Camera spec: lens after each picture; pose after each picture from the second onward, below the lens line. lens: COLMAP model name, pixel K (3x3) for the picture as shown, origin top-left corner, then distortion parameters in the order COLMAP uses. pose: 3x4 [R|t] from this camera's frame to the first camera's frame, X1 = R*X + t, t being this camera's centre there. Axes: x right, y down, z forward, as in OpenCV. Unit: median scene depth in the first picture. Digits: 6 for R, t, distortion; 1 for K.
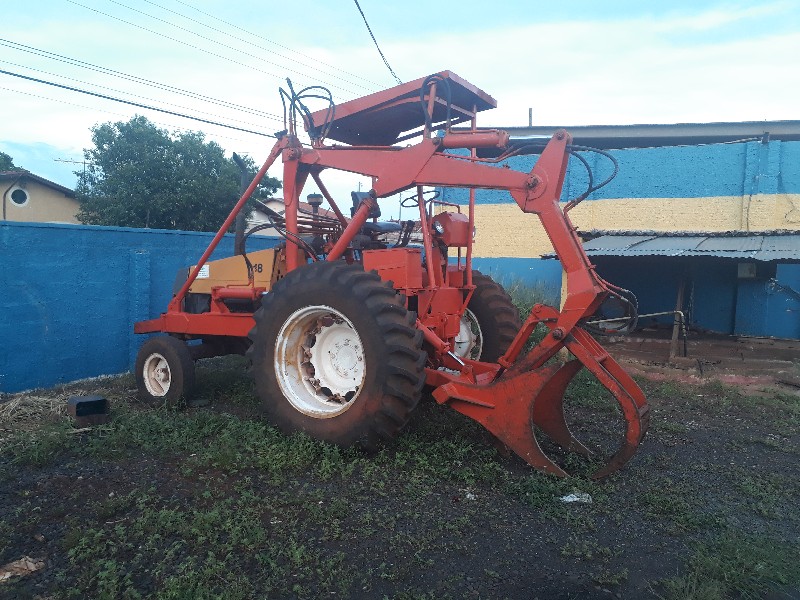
lens RADIAL K [[631.9, 0, 414.6], [0, 631.9, 300.7], [0, 0, 1]] dist [0.012110, 0.000928]
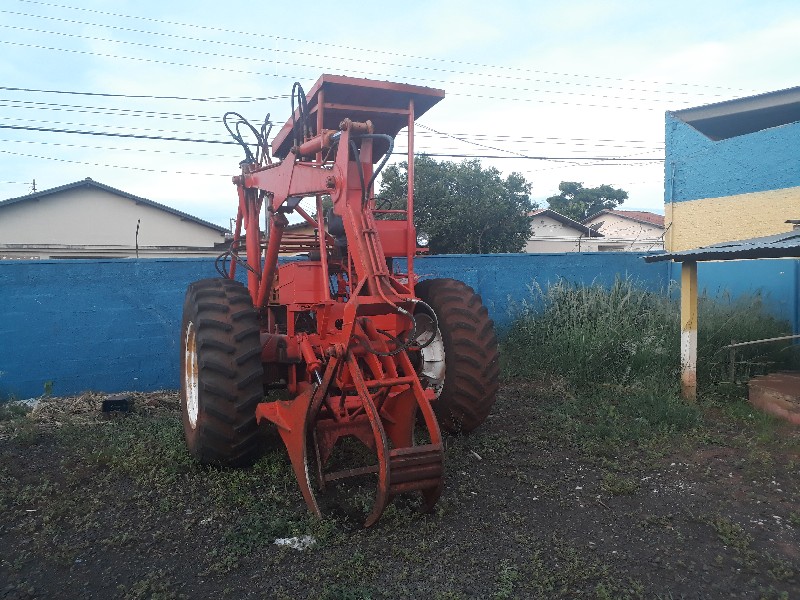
lens RADIAL K [[631.9, 0, 414.6], [0, 631.9, 300.7], [0, 0, 1]] dist [0.012110, 0.000928]
pose [[0.832017, -0.026267, -0.554127, 0.603965], [0.011992, 0.999497, -0.029372, 0.006136], [0.554620, 0.017793, 0.831913, 0.252633]]
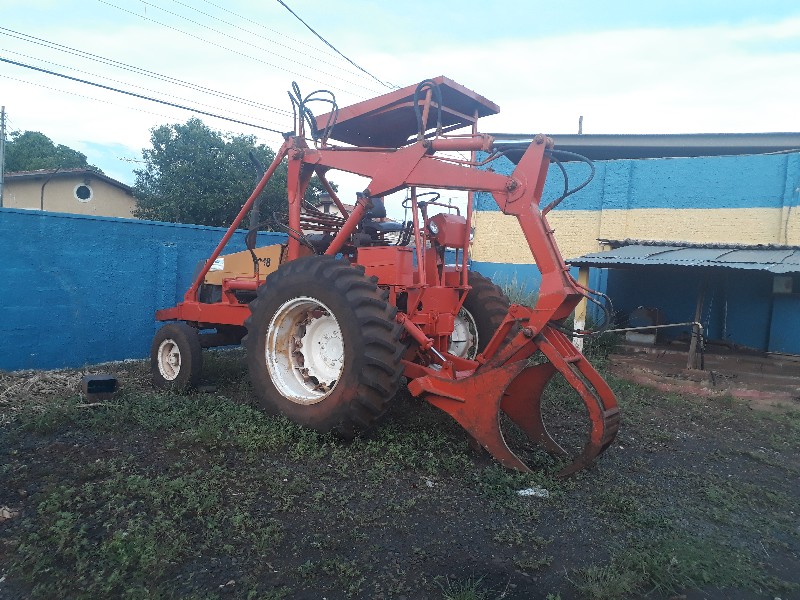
lens RADIAL K [[631.9, 0, 414.6], [0, 631.9, 300.7], [0, 0, 1]] dist [0.012110, 0.000928]
pose [[0.995837, 0.038637, -0.082556, 0.092834], [-0.039408, 0.999193, -0.007730, 0.011355], [0.082191, 0.010952, 0.996556, -0.028494]]
